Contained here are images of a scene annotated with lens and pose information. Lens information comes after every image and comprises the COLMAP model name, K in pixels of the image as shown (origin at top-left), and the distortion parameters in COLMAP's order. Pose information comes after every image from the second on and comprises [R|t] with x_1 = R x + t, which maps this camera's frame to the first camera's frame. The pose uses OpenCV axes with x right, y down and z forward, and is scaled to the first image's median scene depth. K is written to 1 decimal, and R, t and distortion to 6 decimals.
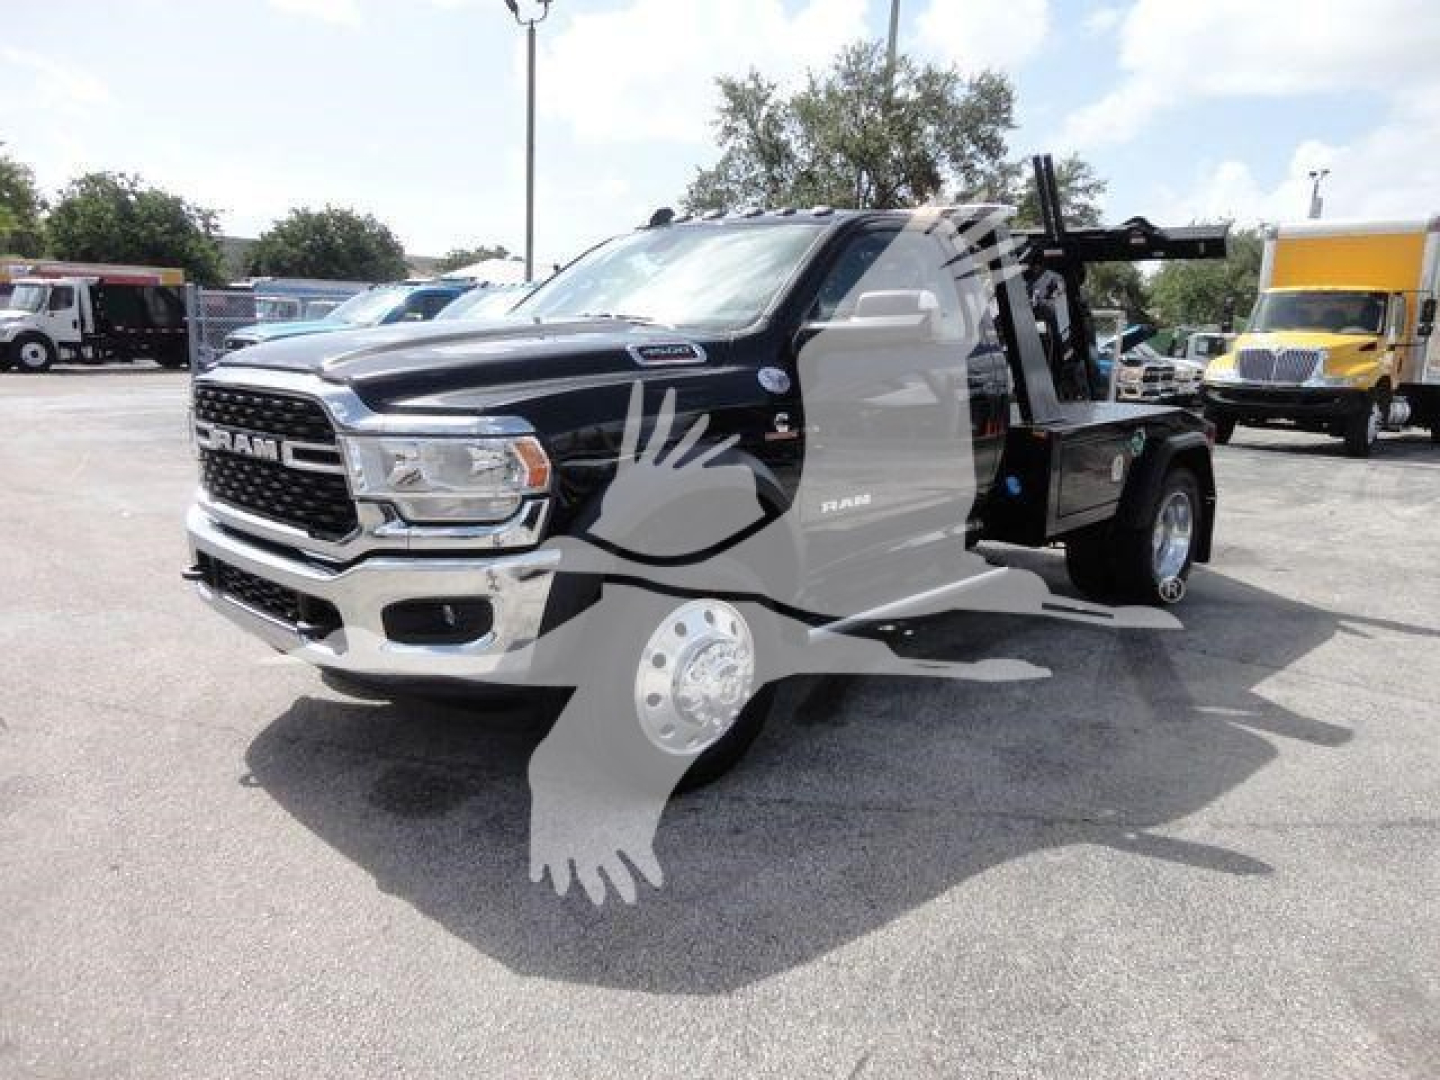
lens RADIAL K [[1043.8, 0, 725.3], [0, 1043.8, 536.2], [0, 0, 1]] dist [-0.002317, -0.001390]
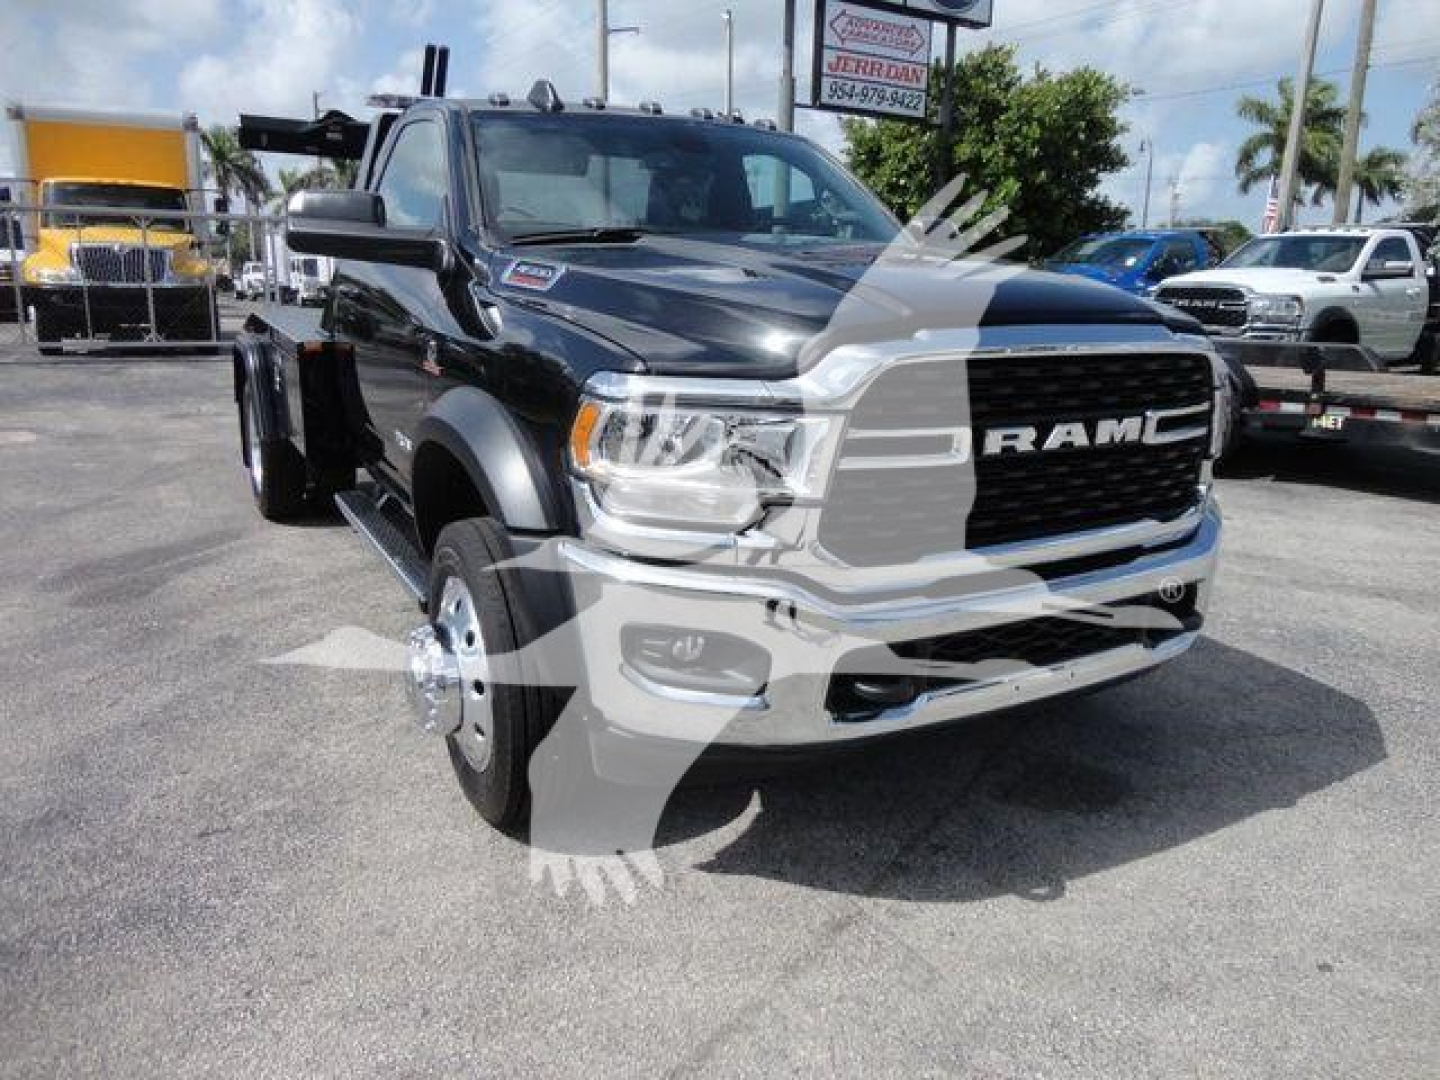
lens RADIAL K [[1041.1, 0, 728.3], [0, 1041.1, 541.4], [0, 0, 1]] dist [-0.004752, -0.000955]
pose [[0.274801, -0.263182, 0.924781, -0.756158], [0.163201, 0.960621, 0.224886, -0.136530], [-0.947549, 0.089127, 0.306931, 0.646372]]
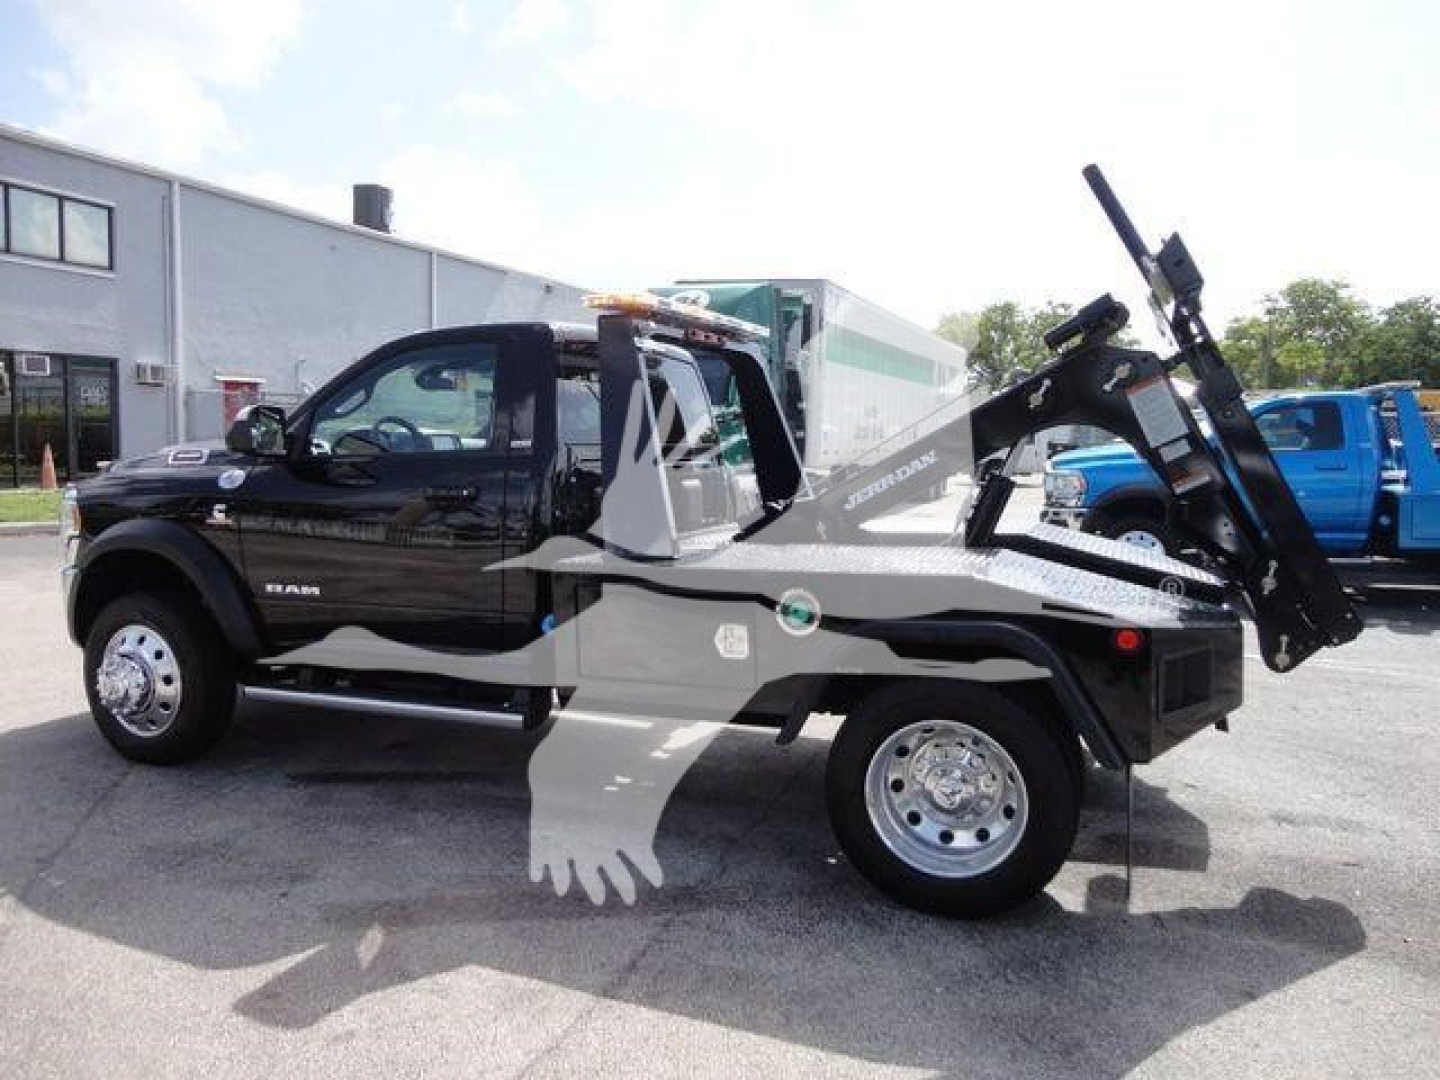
lens RADIAL K [[1043.8, 0, 725.3], [0, 1043.8, 536.2], [0, 0, 1]] dist [-0.002317, -0.001390]
pose [[0.380382, 0.074523, -0.921822, 1.036691], [-0.183103, 0.983086, 0.003920, -0.138829], [0.906522, 0.167298, 0.387594, 0.751737]]
